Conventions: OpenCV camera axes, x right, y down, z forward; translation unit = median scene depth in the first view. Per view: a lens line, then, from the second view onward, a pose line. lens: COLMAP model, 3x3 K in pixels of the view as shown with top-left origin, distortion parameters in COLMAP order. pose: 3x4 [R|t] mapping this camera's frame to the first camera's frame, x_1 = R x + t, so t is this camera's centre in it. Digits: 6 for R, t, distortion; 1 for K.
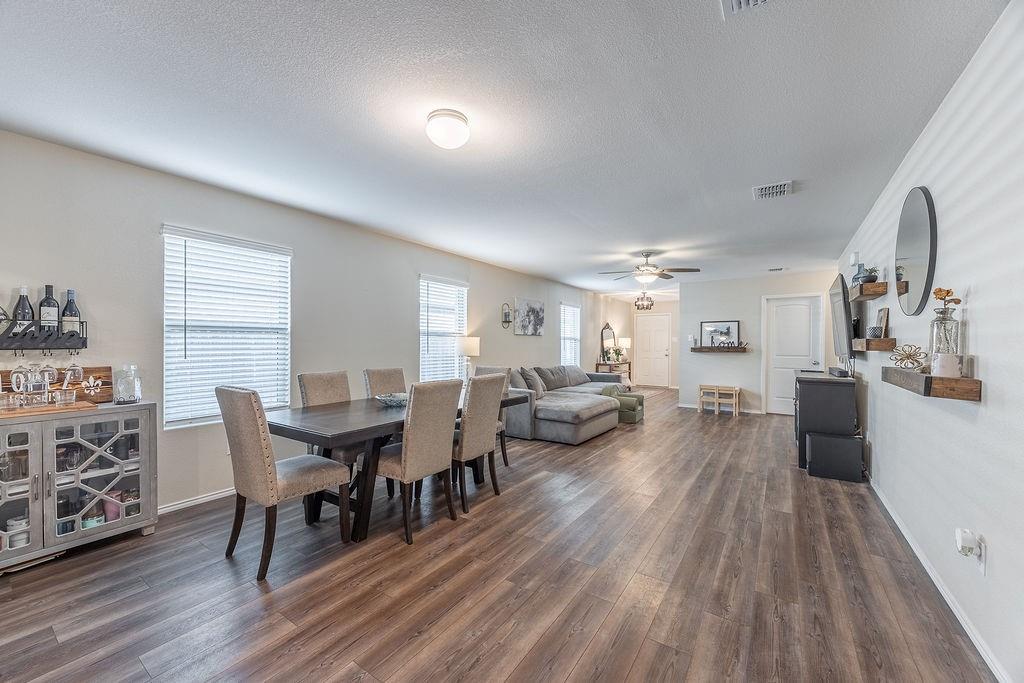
lens RADIAL K [[393.6, 0, 512.7], [0, 393.6, 342.5], [0, 0, 1]] dist [-0.005460, 0.001077]
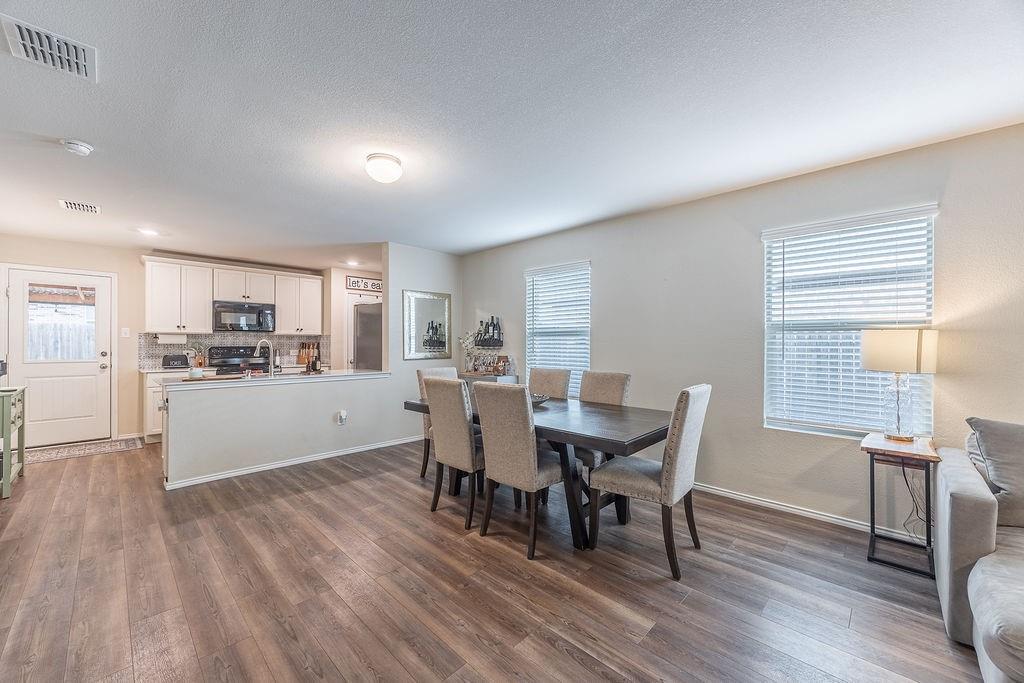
lens RADIAL K [[393.6, 0, 513.5], [0, 393.6, 345.9], [0, 0, 1]] dist [-0.005460, 0.001077]
pose [[-0.170236, 0.004000, -0.985395, 0.428123], [0.000806, 0.999992, 0.003920, 0.002783], [0.985403, -0.000127, -0.170238, 0.709084]]
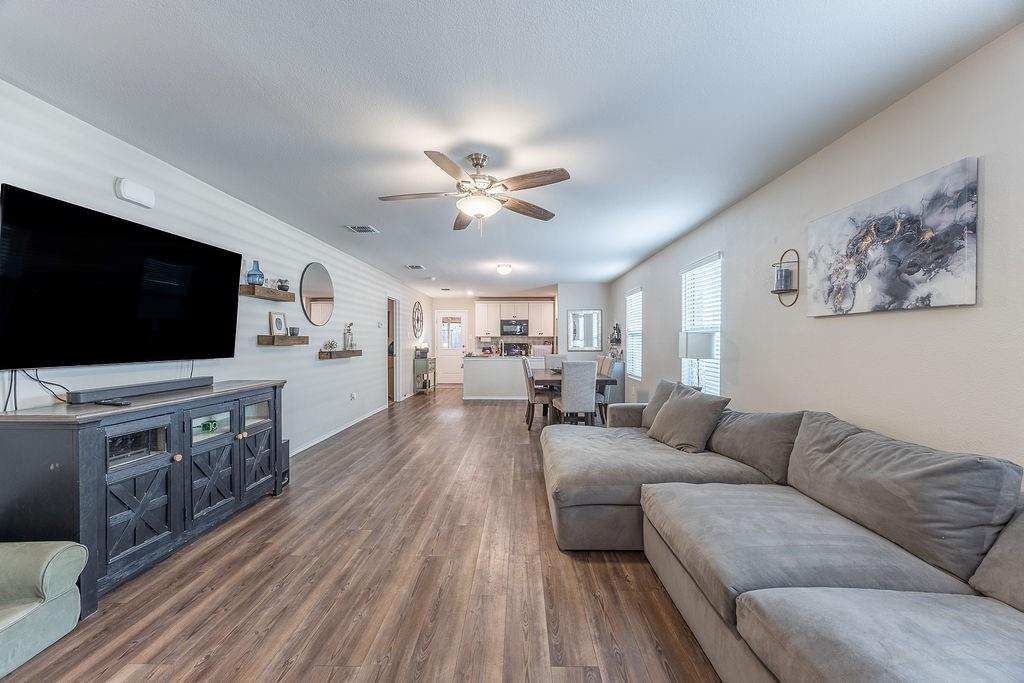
lens RADIAL K [[393.6, 0, 515.7], [0, 393.6, 342.7], [0, 0, 1]] dist [-0.005460, 0.001077]
pose [[-0.832014, -0.003529, -0.554744, 0.618151], [-0.003532, 0.999993, -0.001064, 0.007782], [0.554744, 0.001074, -0.832020, 1.543797]]
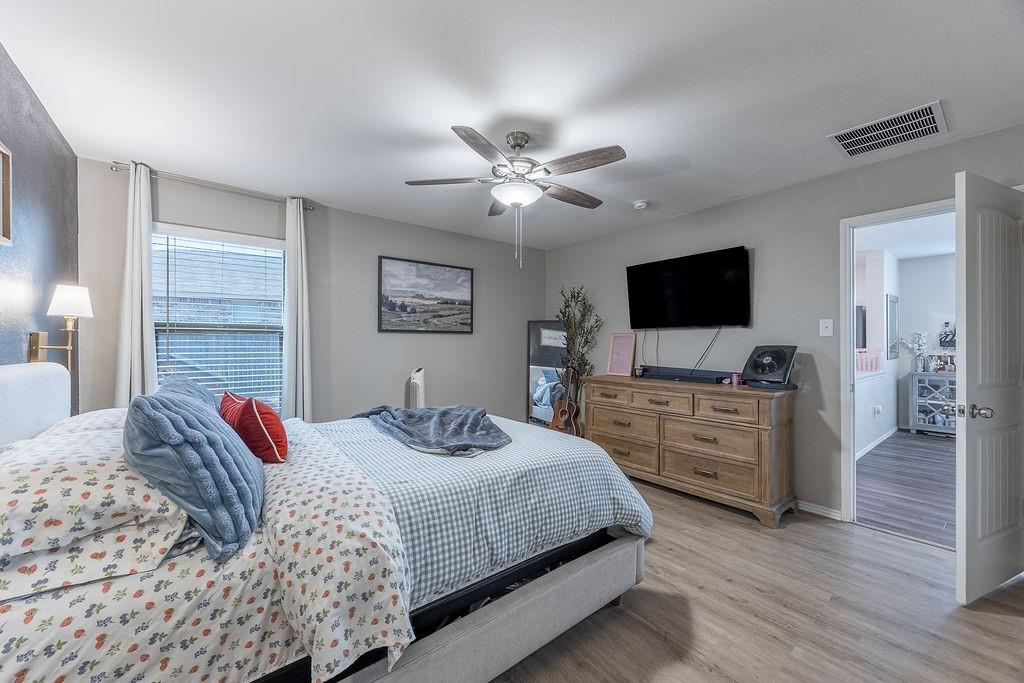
lens RADIAL K [[393.6, 0, 511.2], [0, 393.6, 345.1], [0, 0, 1]] dist [-0.005460, 0.001077]
pose [[-0.301608, -0.000600, -0.953432, 0.806075], [-0.004663, 0.999989, 0.000846, 0.008587], [0.953421, 0.004701, -0.301607, -0.378136]]
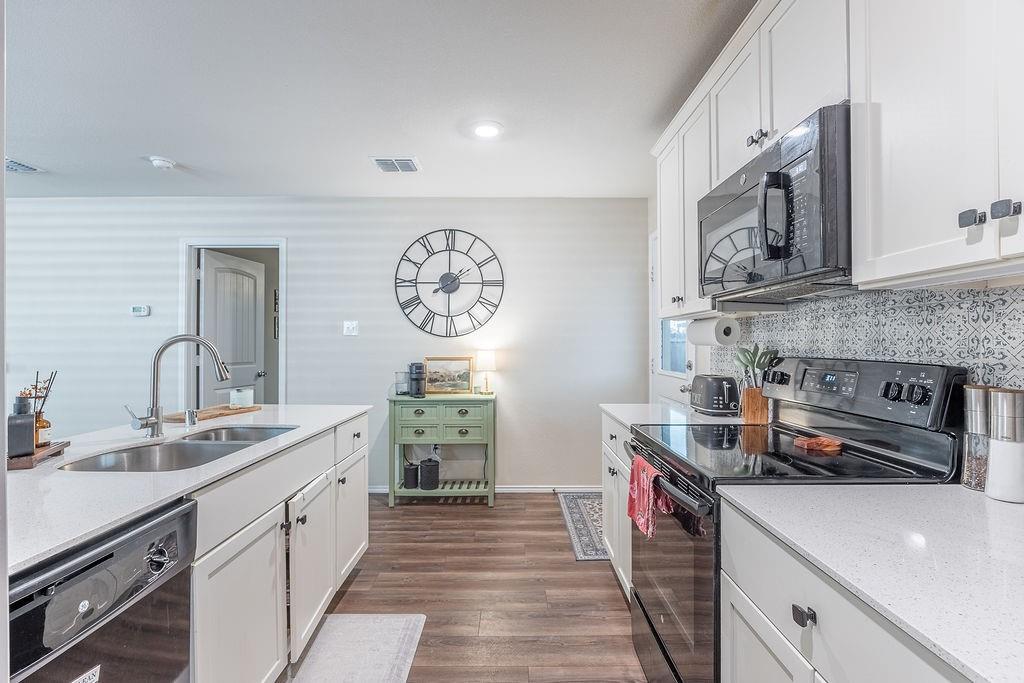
lens RADIAL K [[453.9, 0, 507.4], [0, 453.9, 342.4], [0, 0, 1]] dist [-0.015197, 0.000214]
pose [[-0.554115, -0.002779, 0.832435, -0.743394], [-0.001062, 0.999996, 0.002631, -0.003547], [-0.832439, 0.000574, -0.554116, 0.031085]]
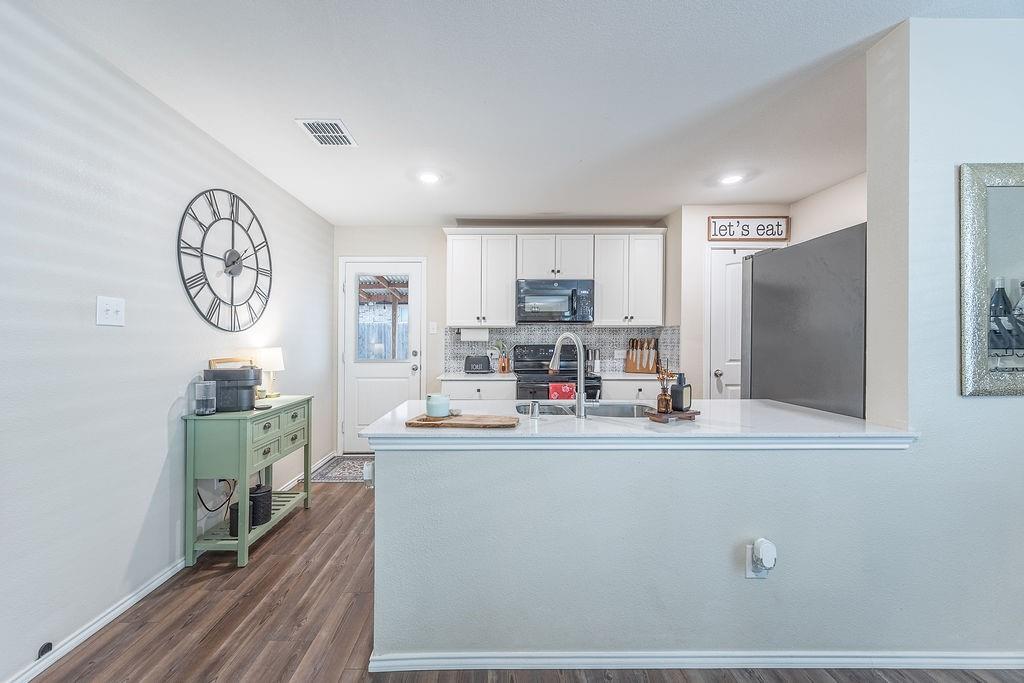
lens RADIAL K [[393.6, 0, 496.3], [0, 393.6, 342.5], [0, 0, 1]] dist [-0.005460, 0.001077]
pose [[-0.825037, 0.000791, -0.565078, -0.042560], [-0.000760, 0.999997, 0.002509, 0.001487], [0.565079, 0.002500, -0.825033, 0.311437]]
